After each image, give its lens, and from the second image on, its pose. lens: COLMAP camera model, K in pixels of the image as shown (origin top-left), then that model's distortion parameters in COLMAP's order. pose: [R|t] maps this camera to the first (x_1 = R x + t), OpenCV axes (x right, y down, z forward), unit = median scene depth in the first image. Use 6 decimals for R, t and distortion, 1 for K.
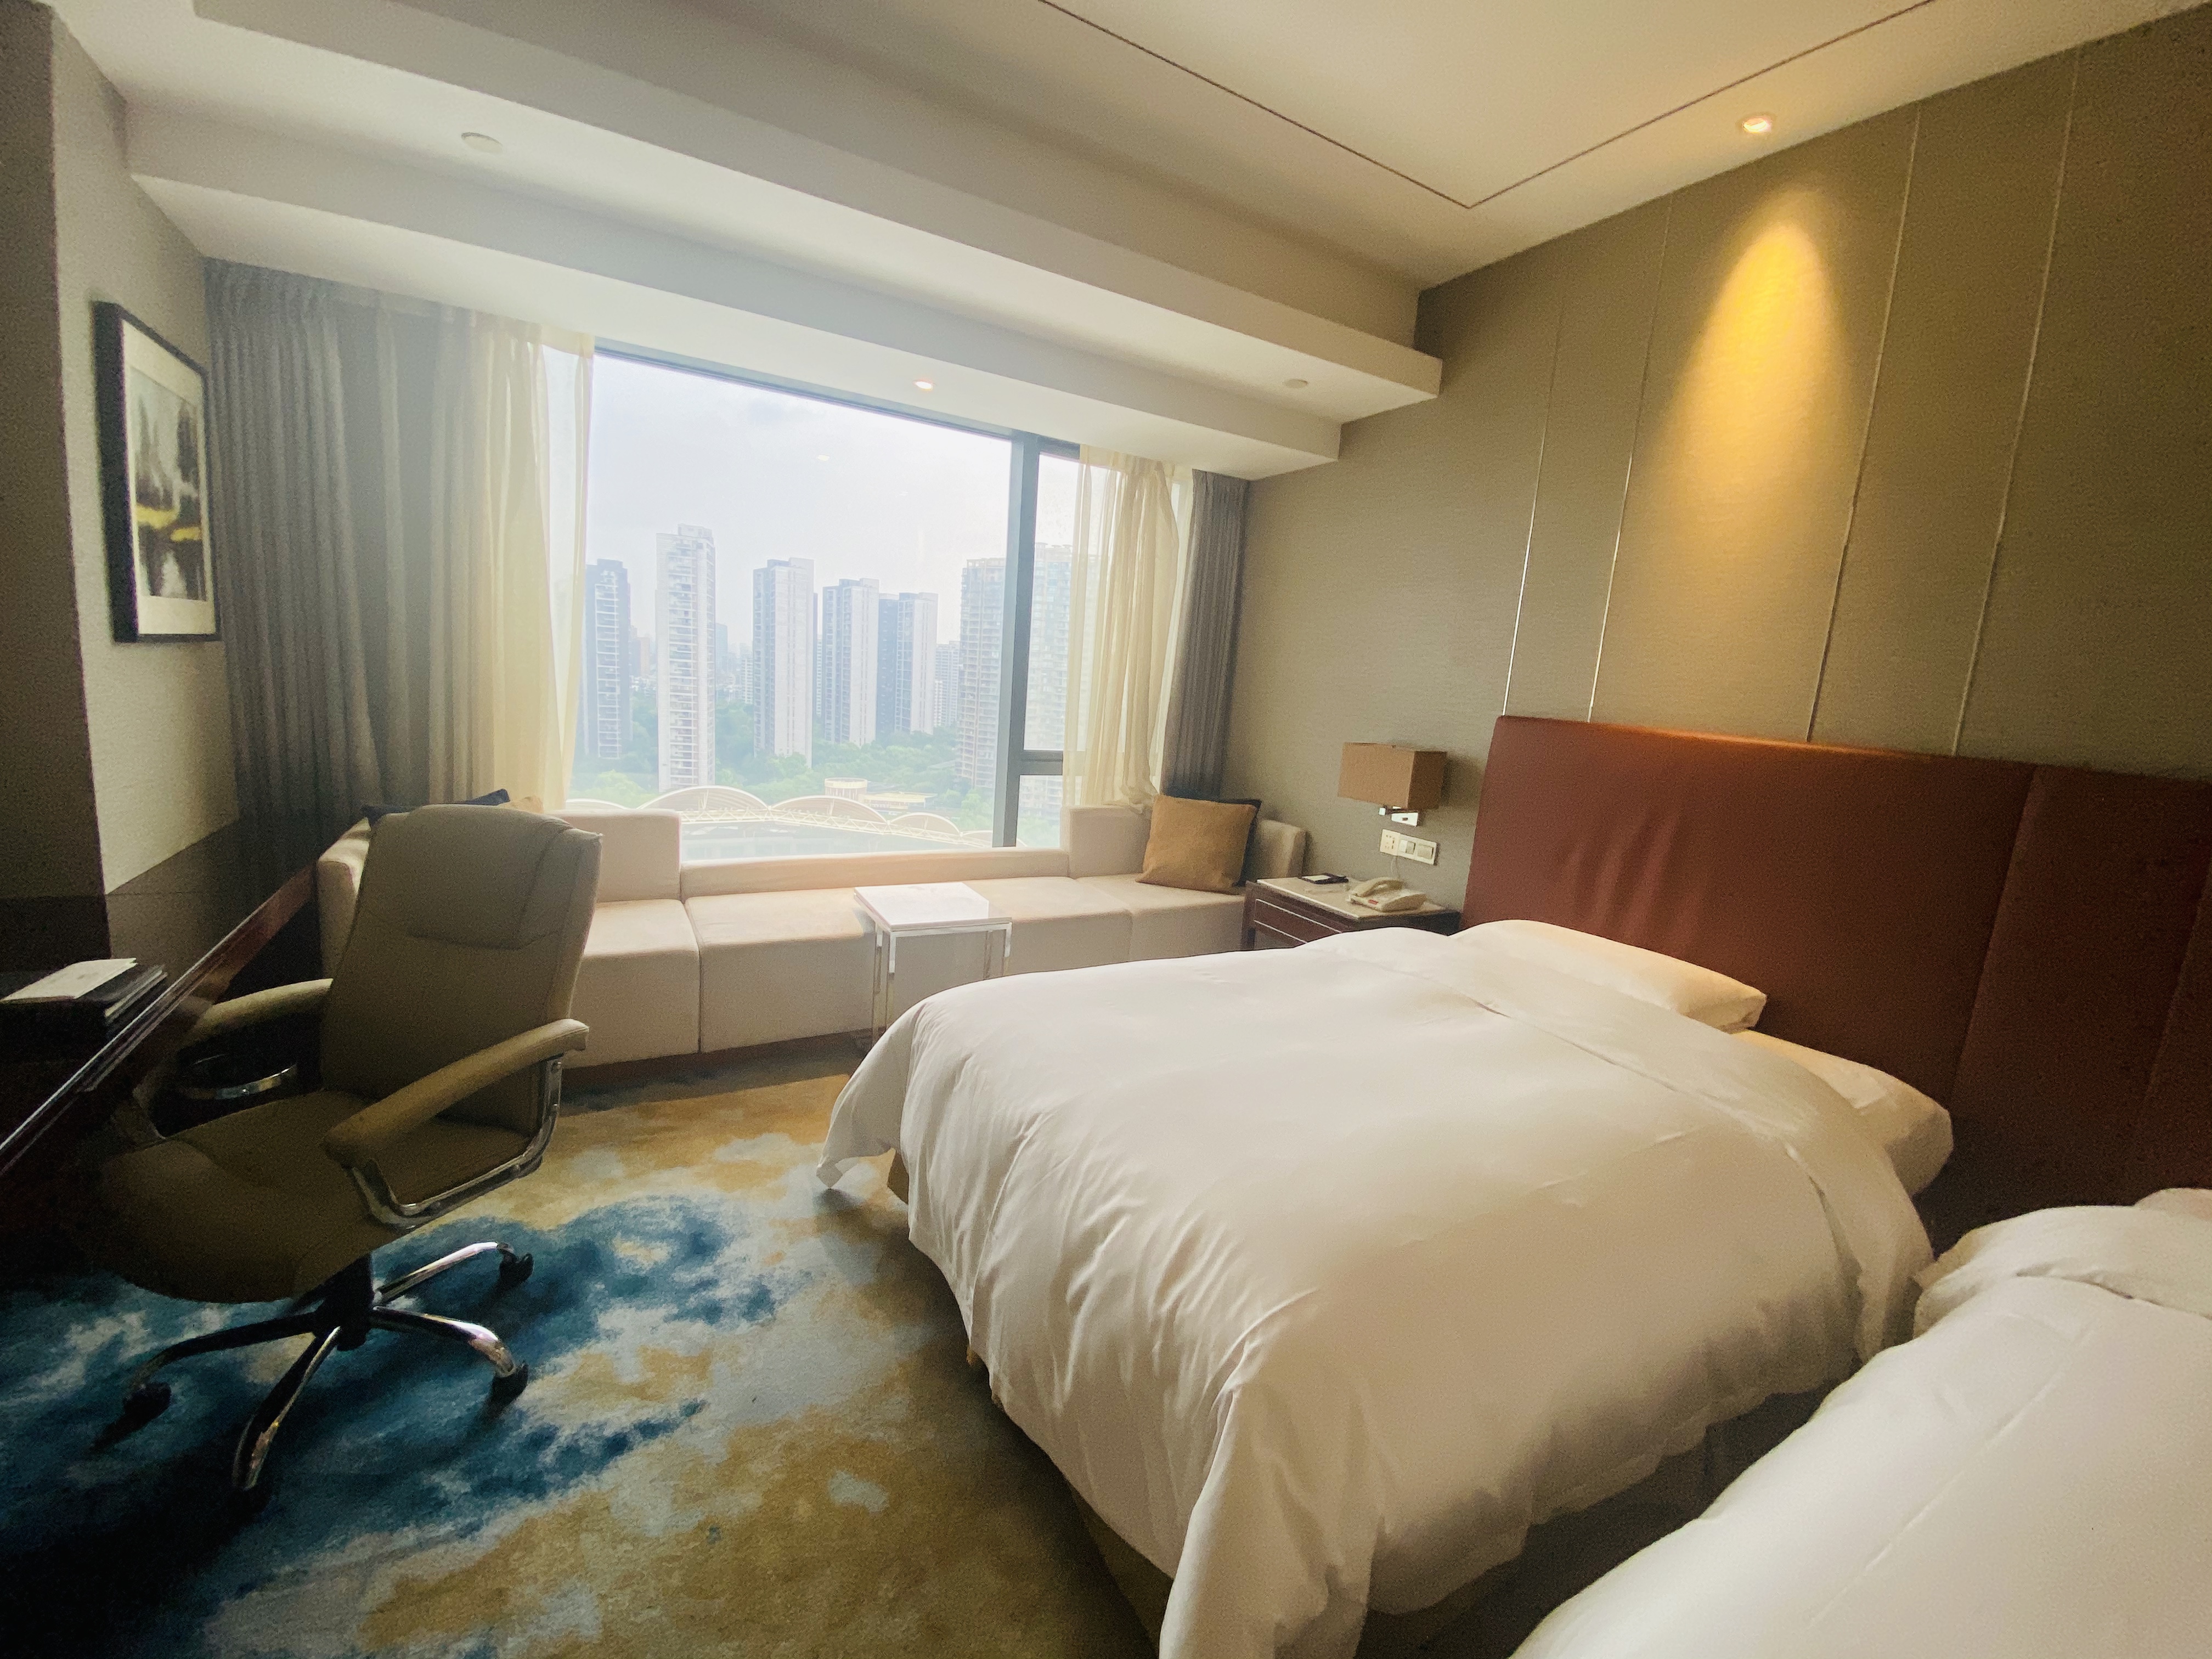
lens RADIAL K [[899.9, 0, 1108.4], [0, 899.9, 824.6], [0, 0, 1]] dist [0.019997, -0.020159]
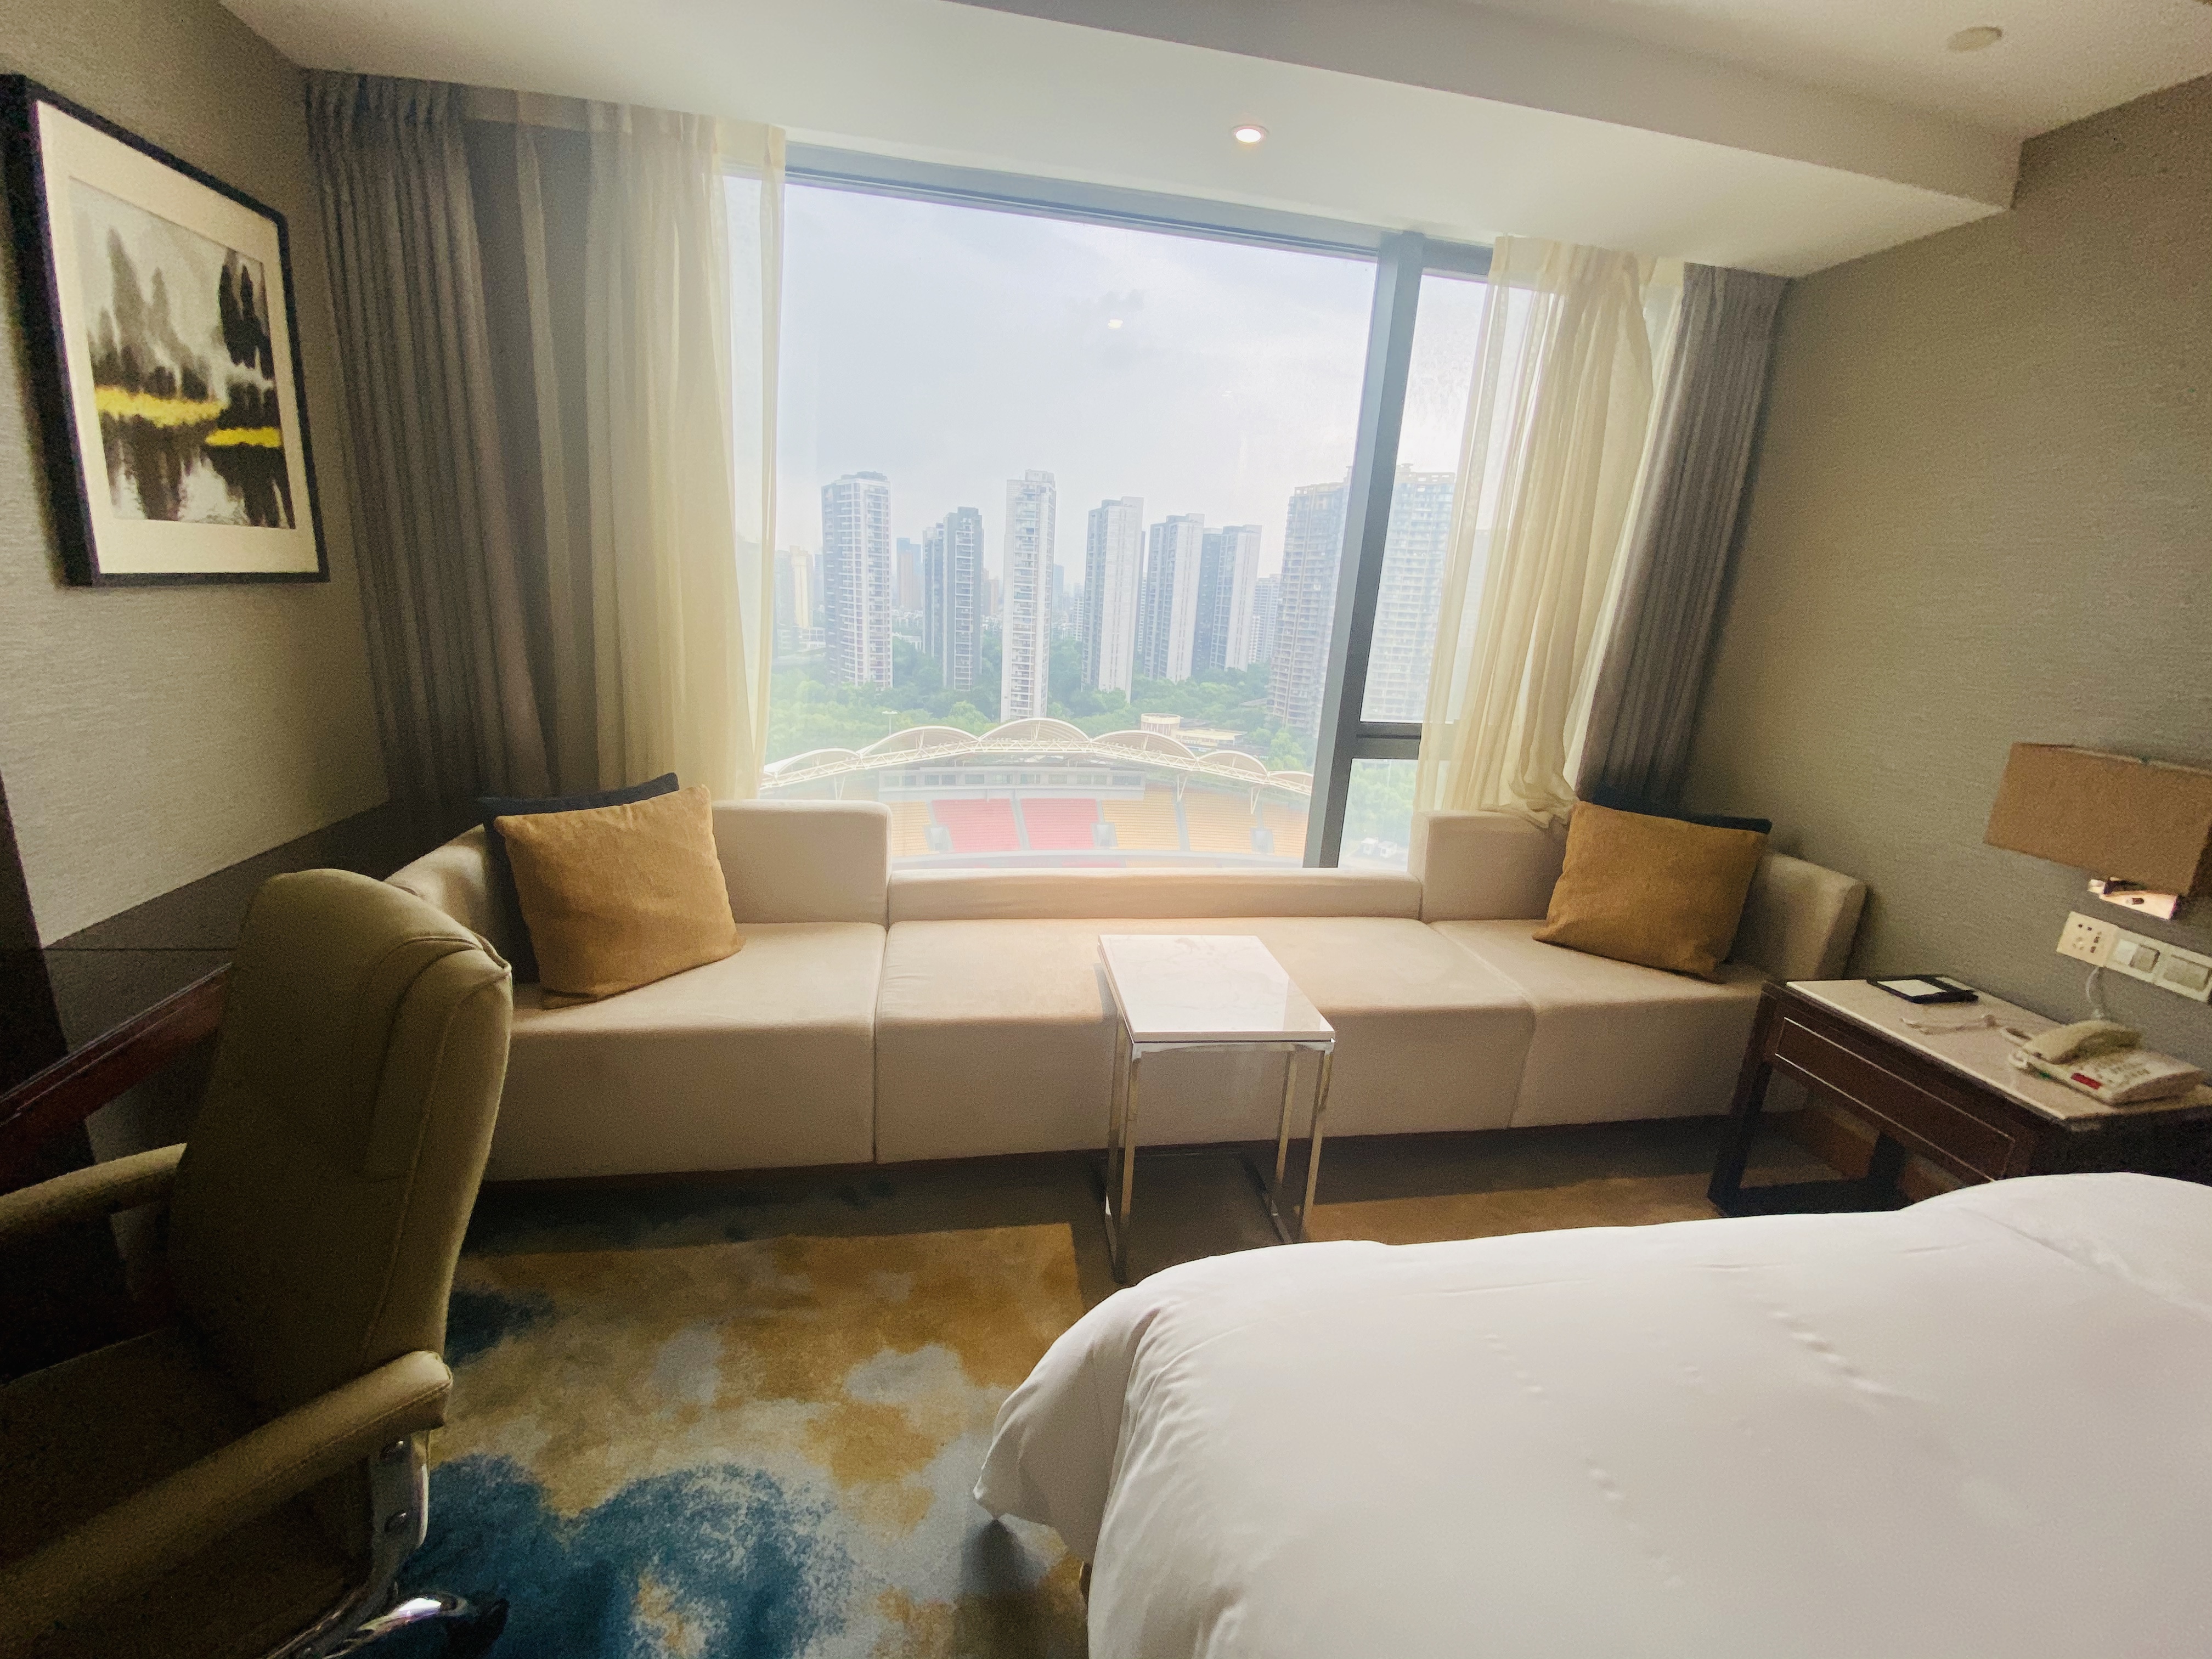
lens RADIAL K [[880.7, 0, 1104.2], [0, 880.7, 827.4], [0, 0, 1]] dist [0.001112, -0.012837]
pose [[0.938749, 0.073086, -0.336763, -0.057055], [-0.046819, 0.995239, 0.085481, -0.060497], [0.341407, -0.064478, 0.937701, 0.345770]]
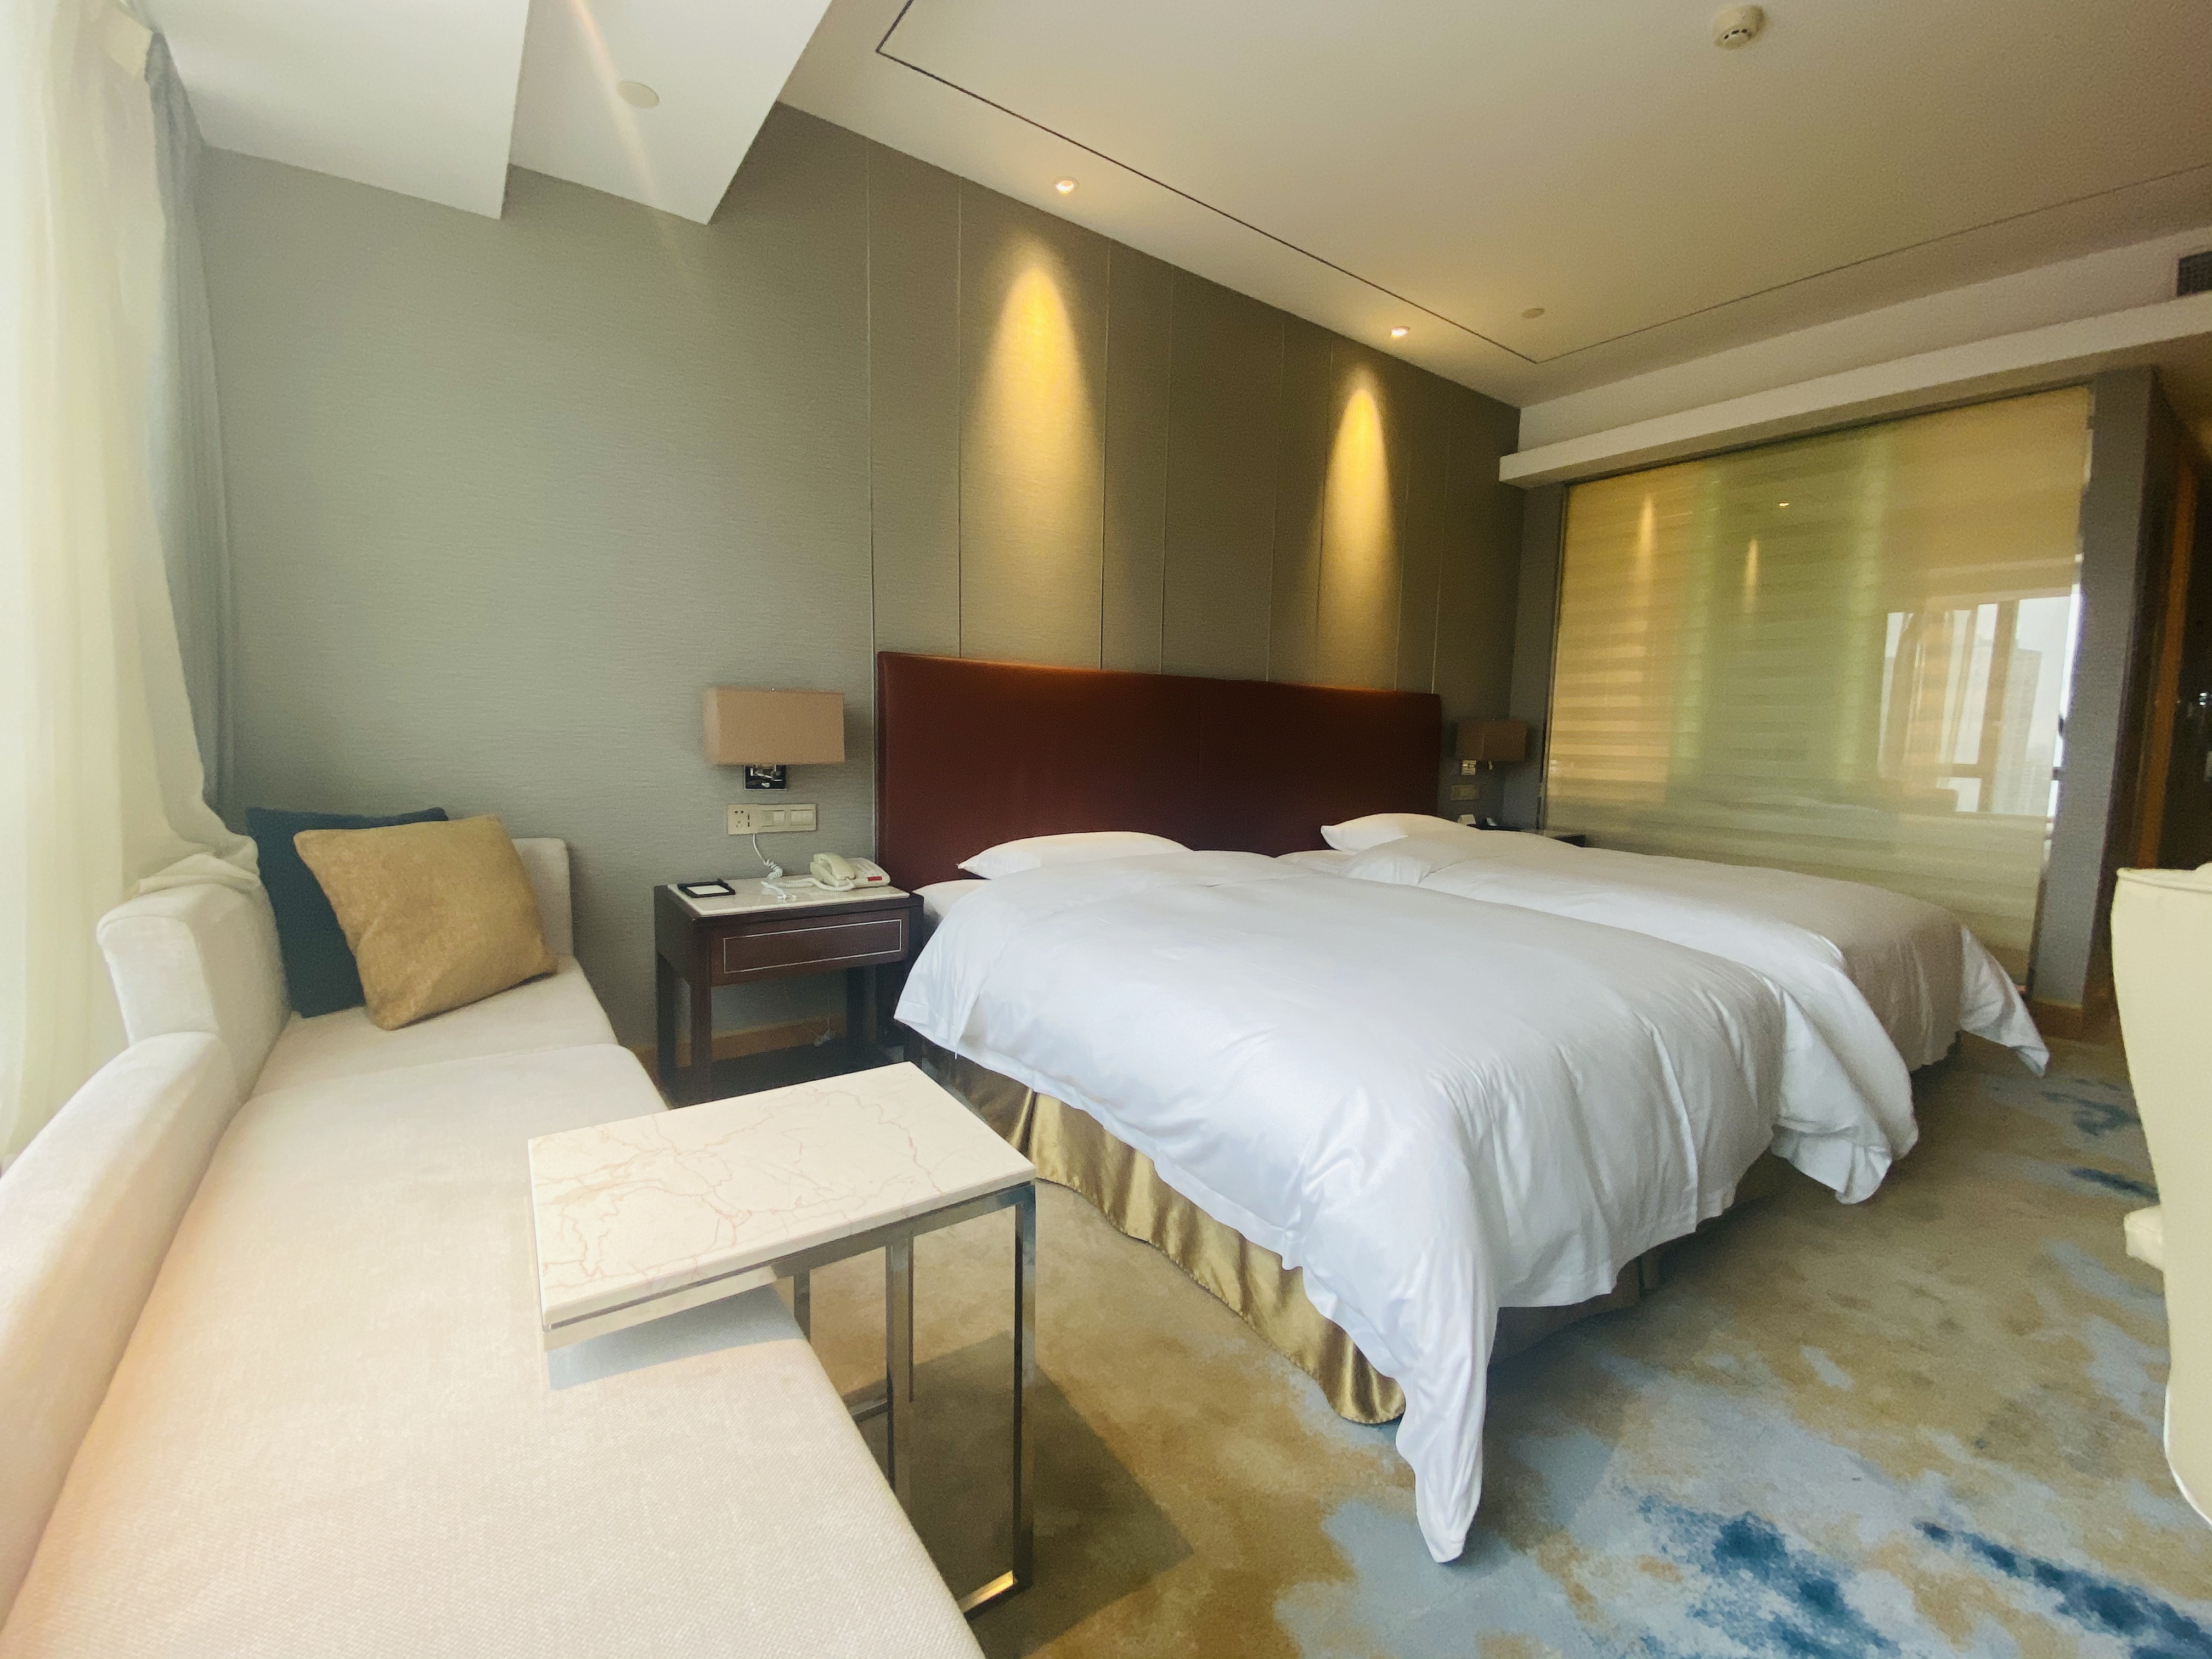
lens RADIAL K [[880.7, 0, 1104.2], [0, 880.7, 827.4], [0, 0, 1]] dist [0.001112, -0.012837]
pose [[-0.083723, -0.176257, 0.980777, -0.452492], [0.136473, 0.972931, 0.186496, -0.072269], [-0.987100, 0.149464, -0.057402, 0.743078]]
